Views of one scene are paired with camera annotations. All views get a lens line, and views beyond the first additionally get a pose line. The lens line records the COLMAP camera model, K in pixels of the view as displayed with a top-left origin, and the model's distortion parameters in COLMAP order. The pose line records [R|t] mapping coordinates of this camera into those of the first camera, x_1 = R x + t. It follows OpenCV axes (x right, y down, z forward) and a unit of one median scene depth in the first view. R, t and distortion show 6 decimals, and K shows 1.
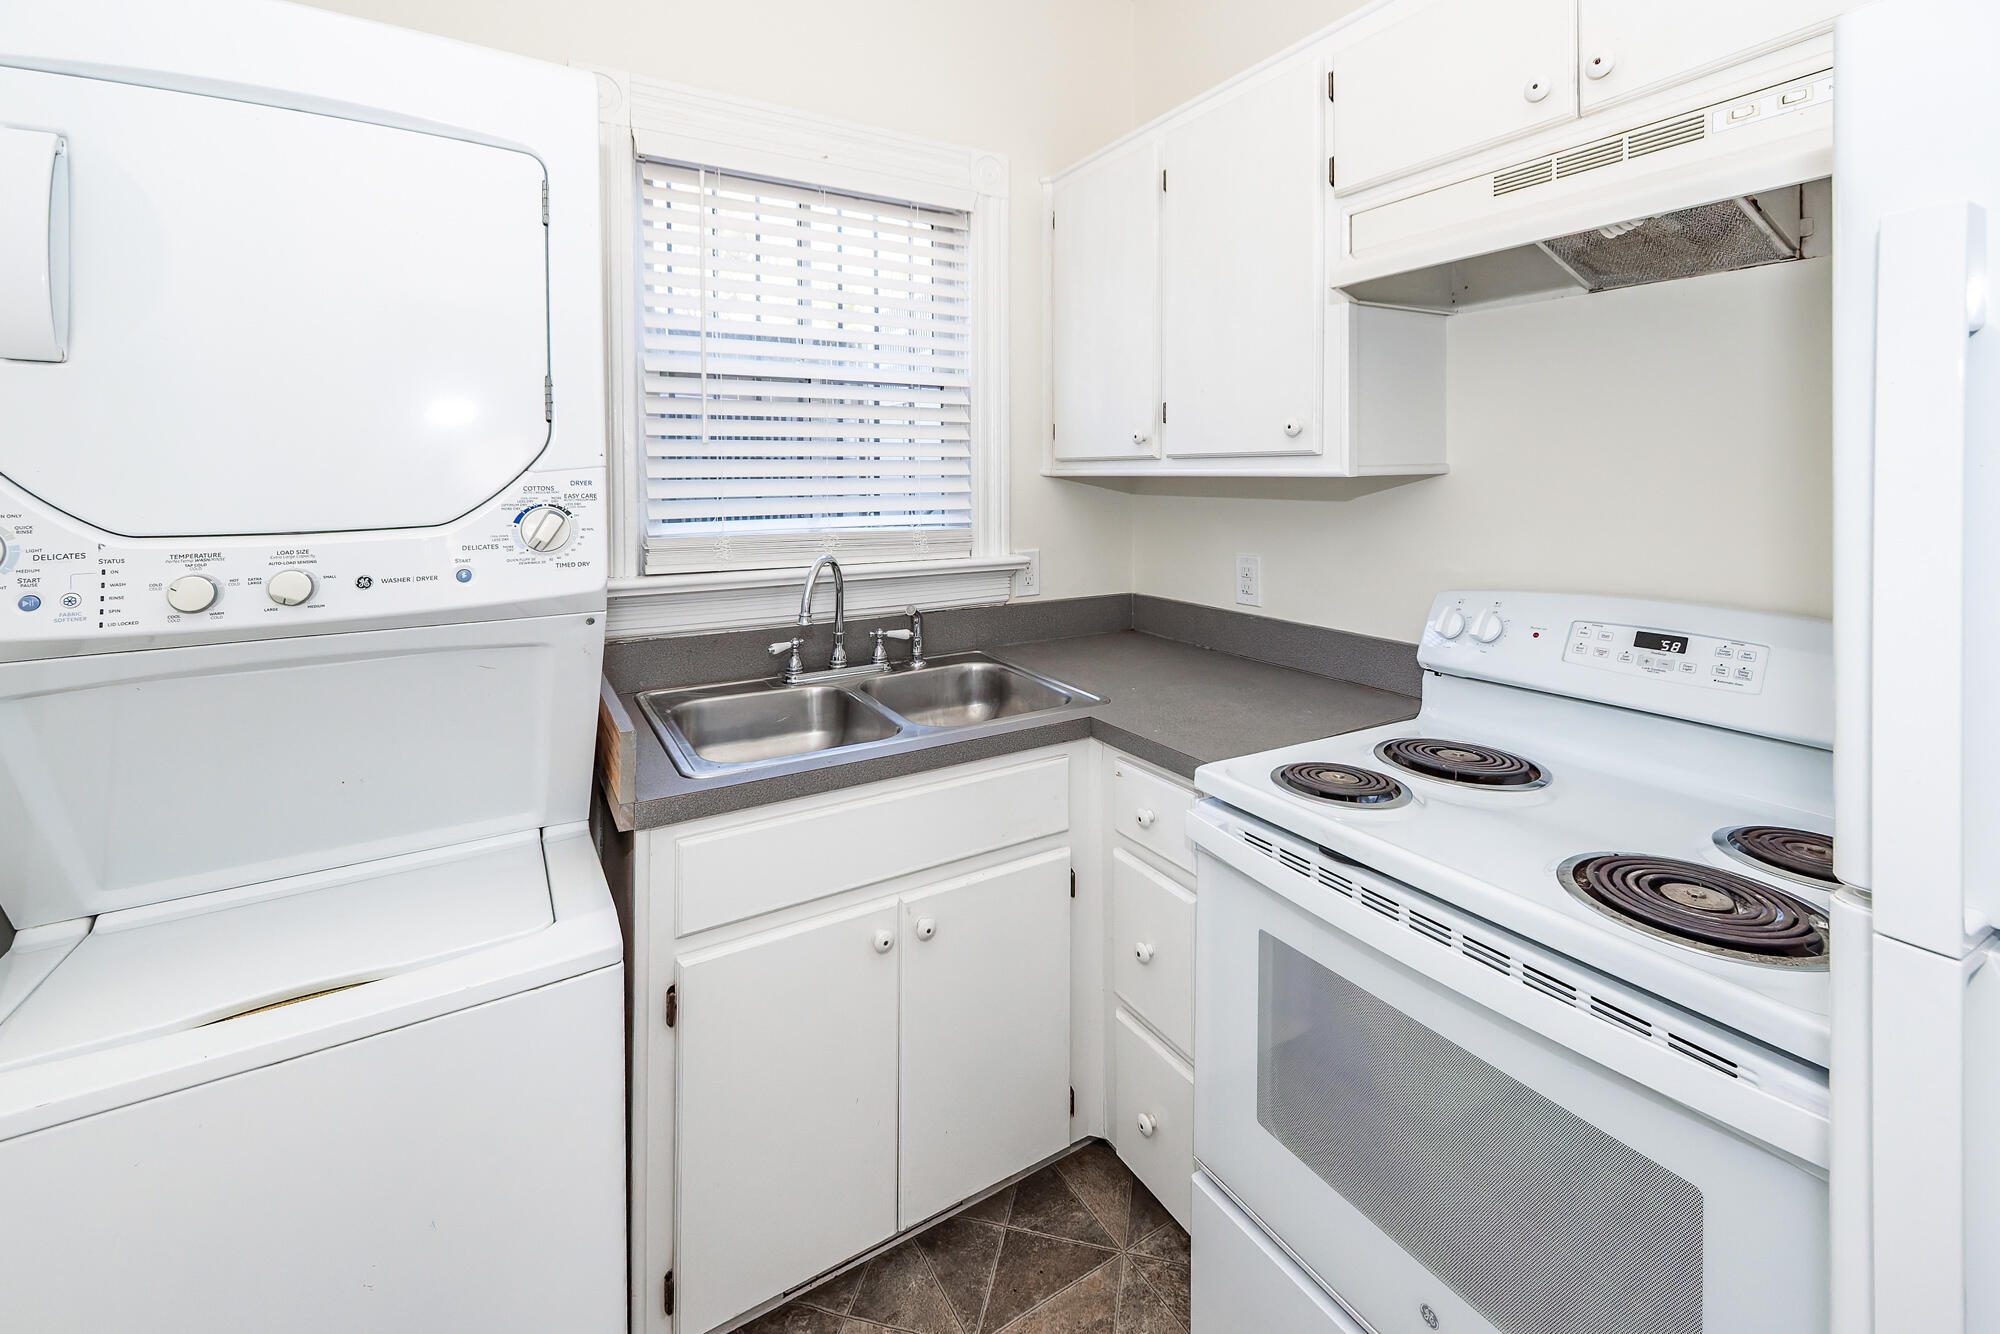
lens RADIAL K [[836.7, 0, 1009.8], [0, 836.7, 484.6], [0, 0, 1]] dist [0.003050, 0.000418]
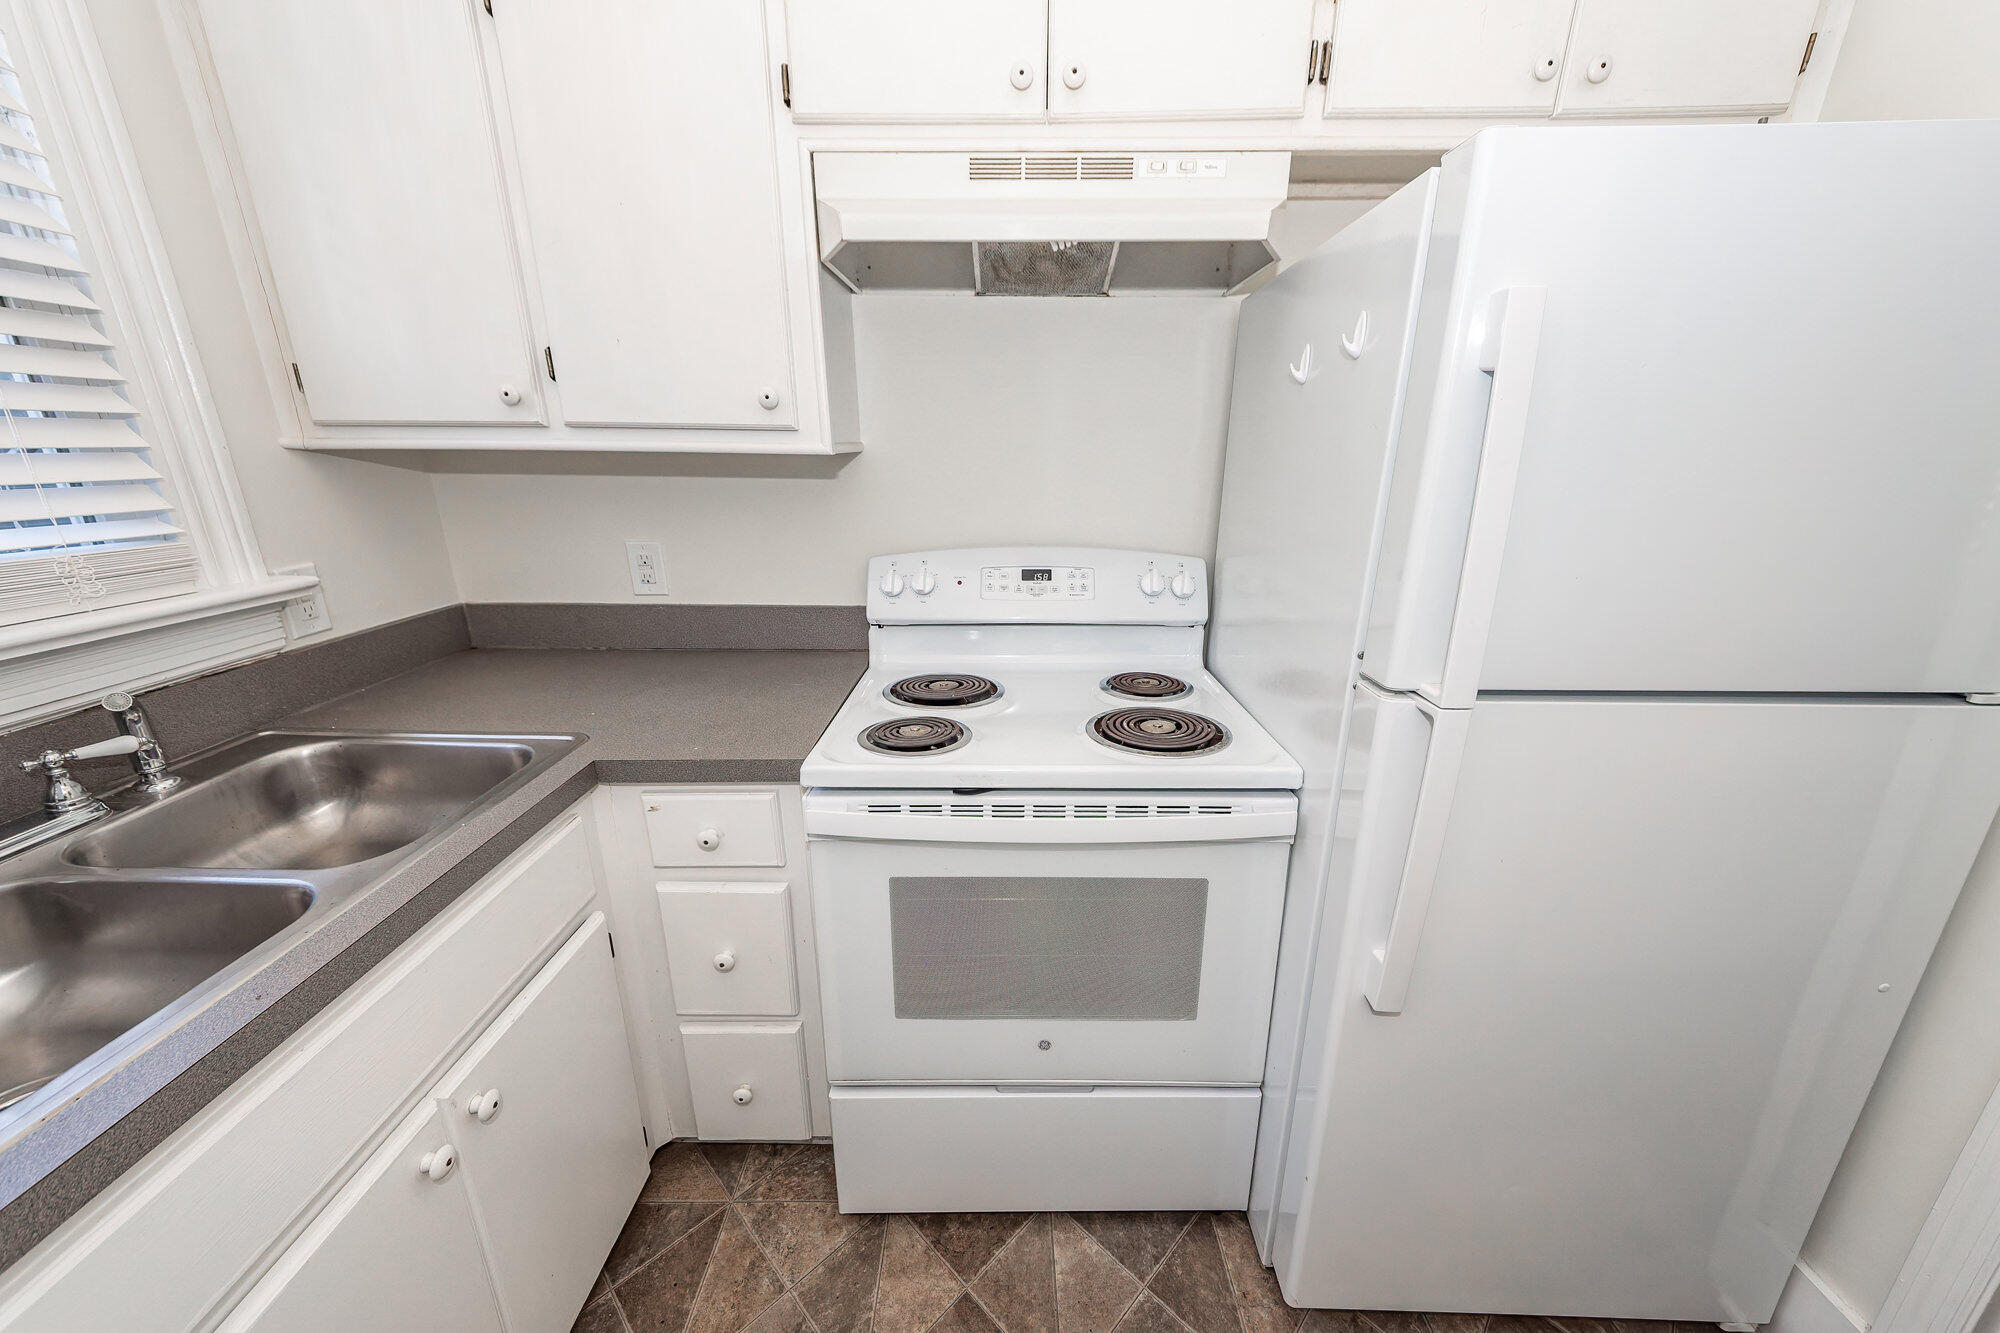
lens RADIAL K [[714.4, 0, 1009.9], [0, 714.4, 682.9], [0, 0, 1]] dist [0.000974, -0.000064]
pose [[0.521333, -0.261302, 0.812363, -0.241405], [0.001343, 0.952215, 0.305425, -0.008690], [-0.853352, -0.158137, 0.496772, 0.322327]]
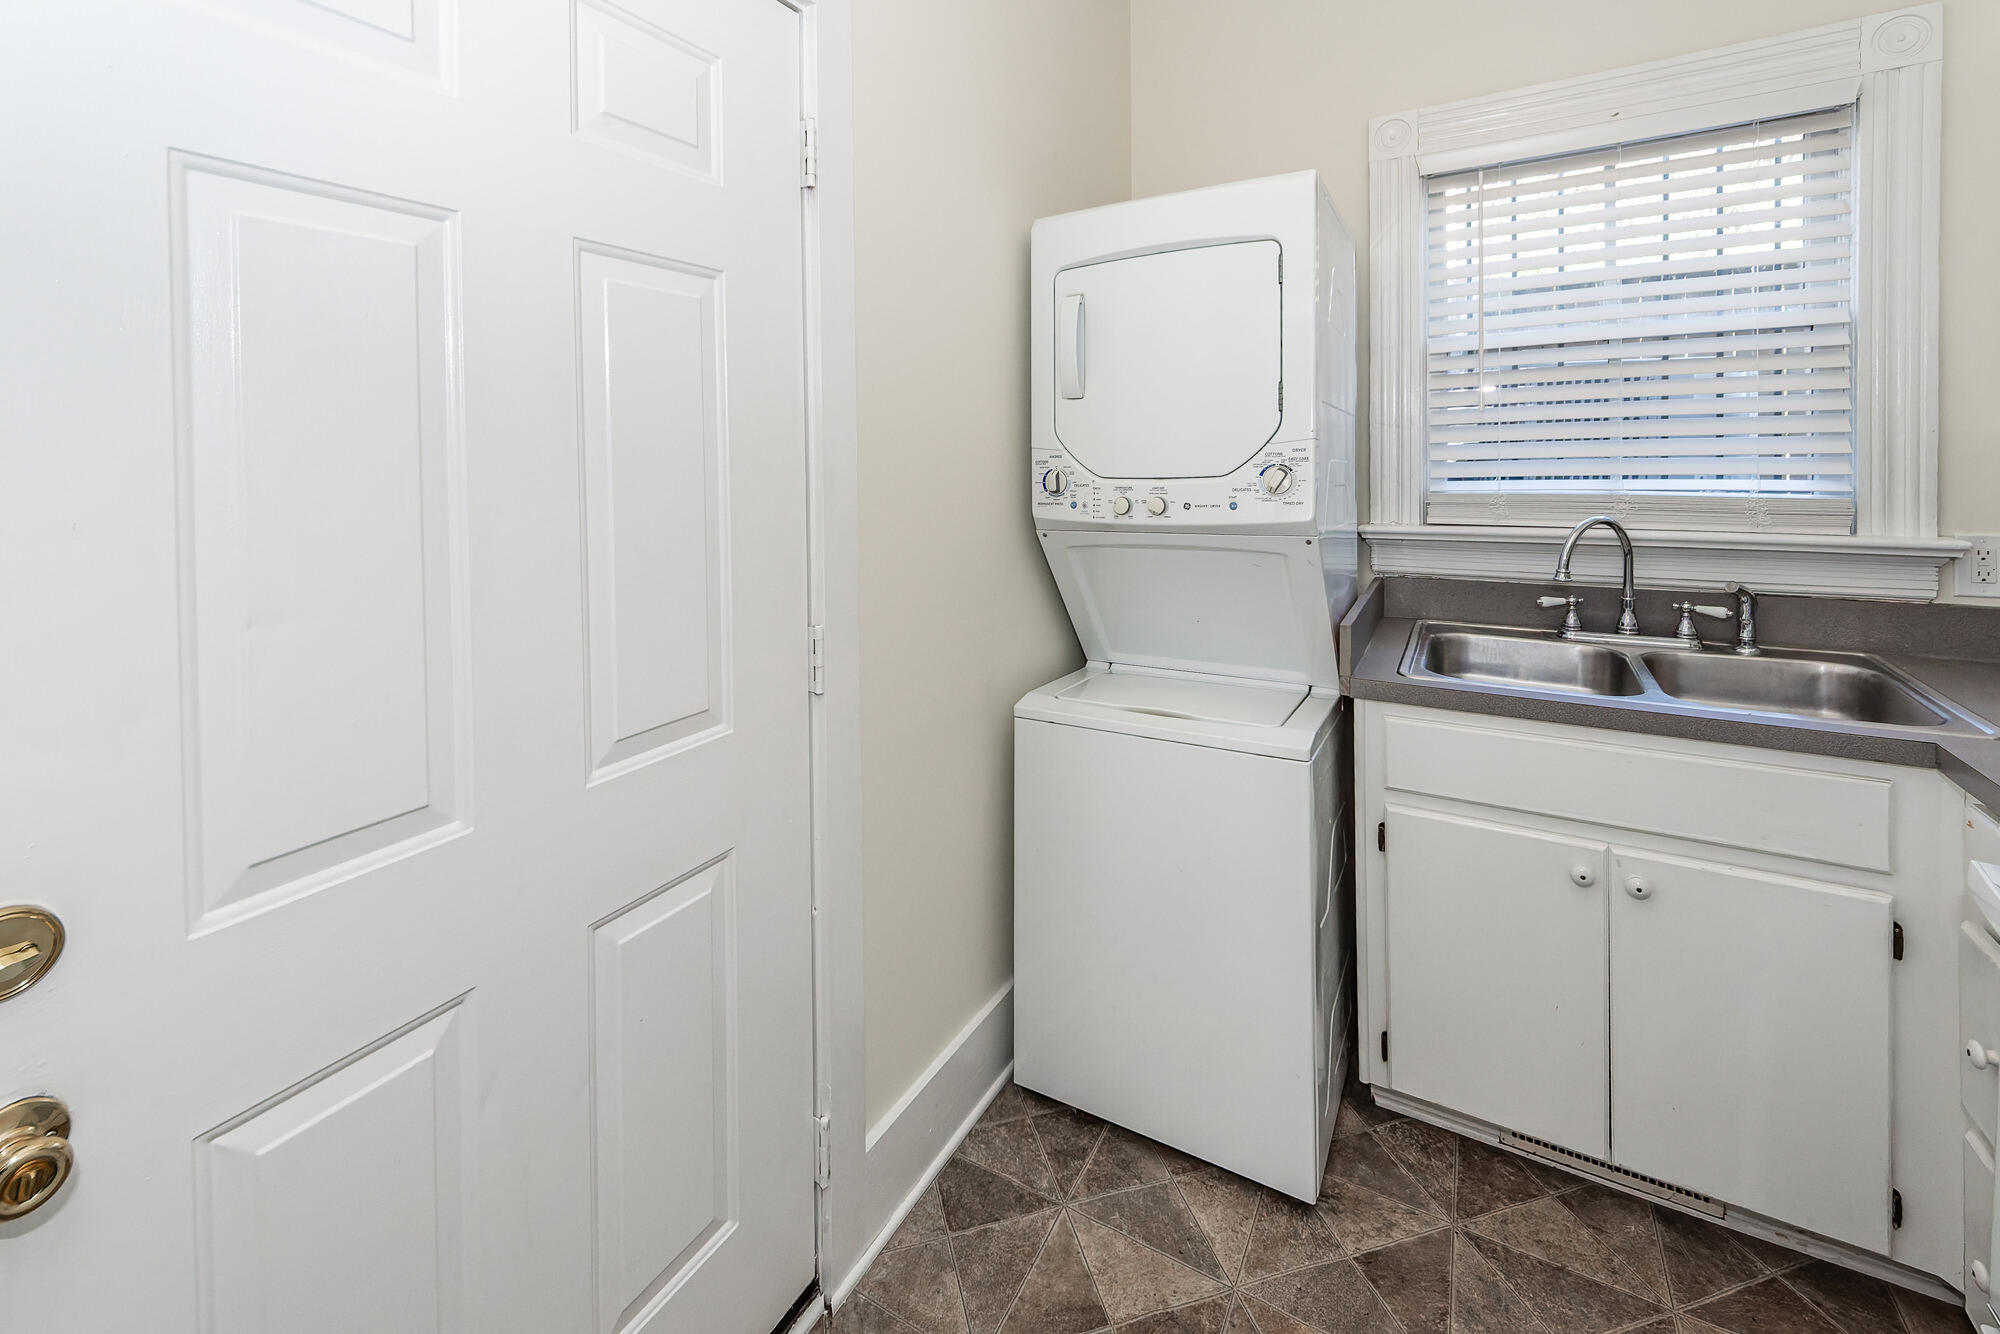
lens RADIAL K [[836.7, 0, 1009.8], [0, 836.7, 484.6], [0, 0, 1]] dist [0.003050, 0.000418]
pose [[0.484131, 0.028499, -0.874531, 0.358488], [0.011997, 0.999159, 0.039202, -0.003526], [0.874913, -0.029471, 0.483382, -0.123658]]
